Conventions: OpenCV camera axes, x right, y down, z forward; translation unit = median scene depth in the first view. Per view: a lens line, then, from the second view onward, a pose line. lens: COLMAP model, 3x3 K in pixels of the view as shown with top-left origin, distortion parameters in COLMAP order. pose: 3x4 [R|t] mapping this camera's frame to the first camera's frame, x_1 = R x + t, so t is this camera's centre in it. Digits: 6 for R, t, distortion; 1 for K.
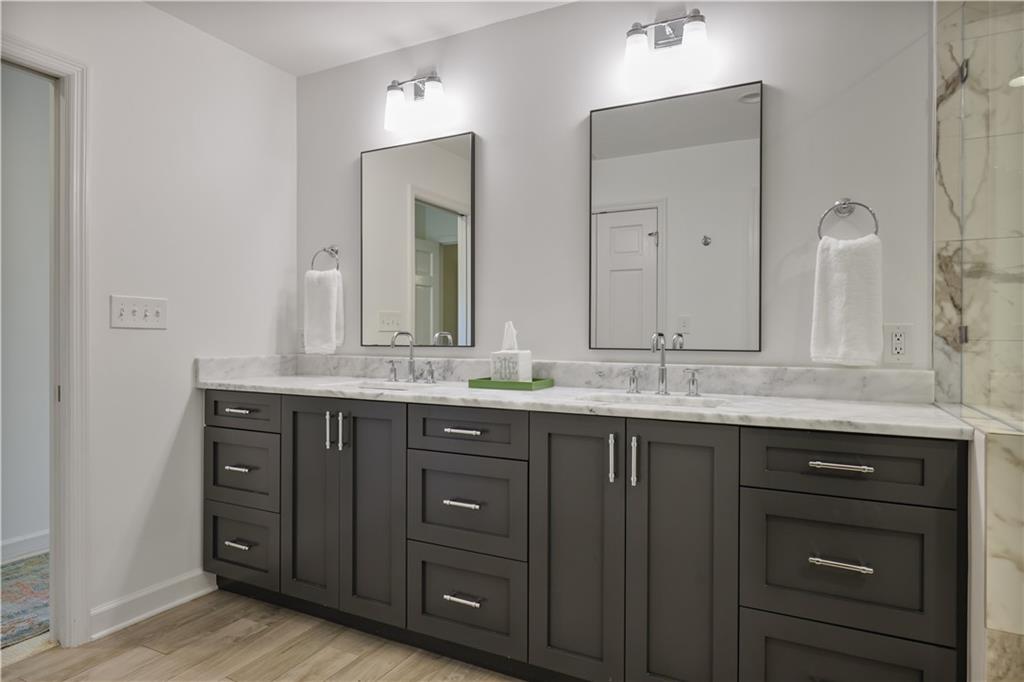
lens RADIAL K [[589.3, 0, 513.8], [0, 589.3, 332.4], [0, 0, 1]] dist [-0.000028, 0.000597]
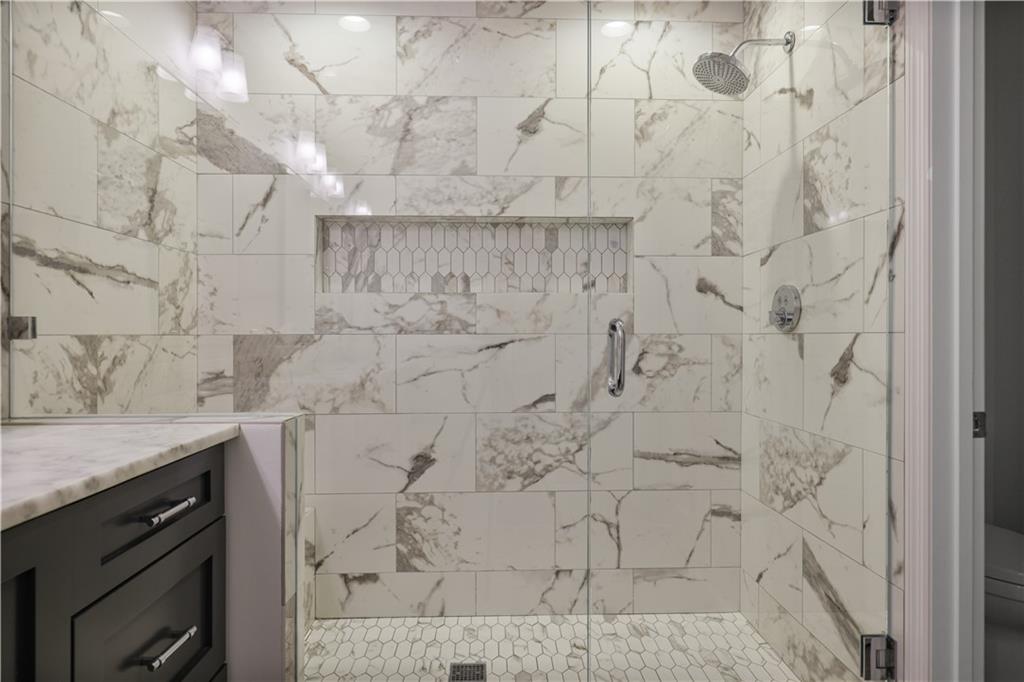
lens RADIAL K [[589.3, 0, 513.8], [0, 589.3, 332.4], [0, 0, 1]] dist [-0.000028, 0.000597]
pose [[-0.493974, -0.002607, 0.869473, -0.175434], [-0.005247, 0.999986, 0.000018, 0.004826], [-0.869461, -0.004553, -0.493981, 0.626433]]
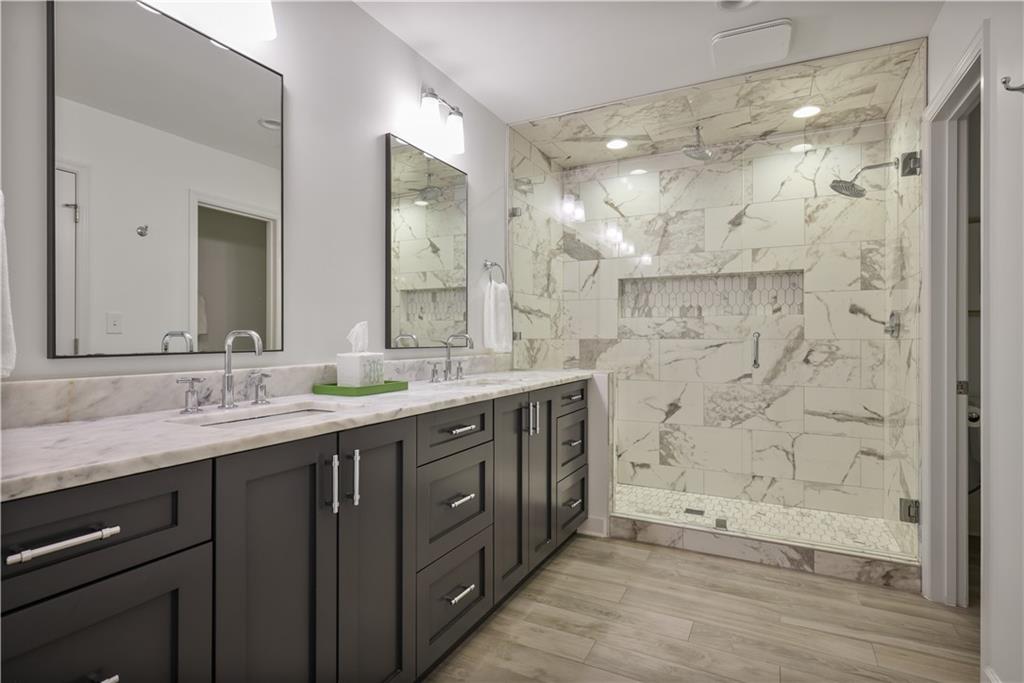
lens RADIAL K [[522.7, 0, 513.3], [0, 522.7, 334.6], [0, 0, 1]] dist [0.000792, 0.000094]
pose [[-0.007796, 0.003063, 0.999965, -0.854989], [-0.006822, 0.999972, -0.003116, 0.003501], [-0.999946, -0.006846, -0.007775, 0.782539]]
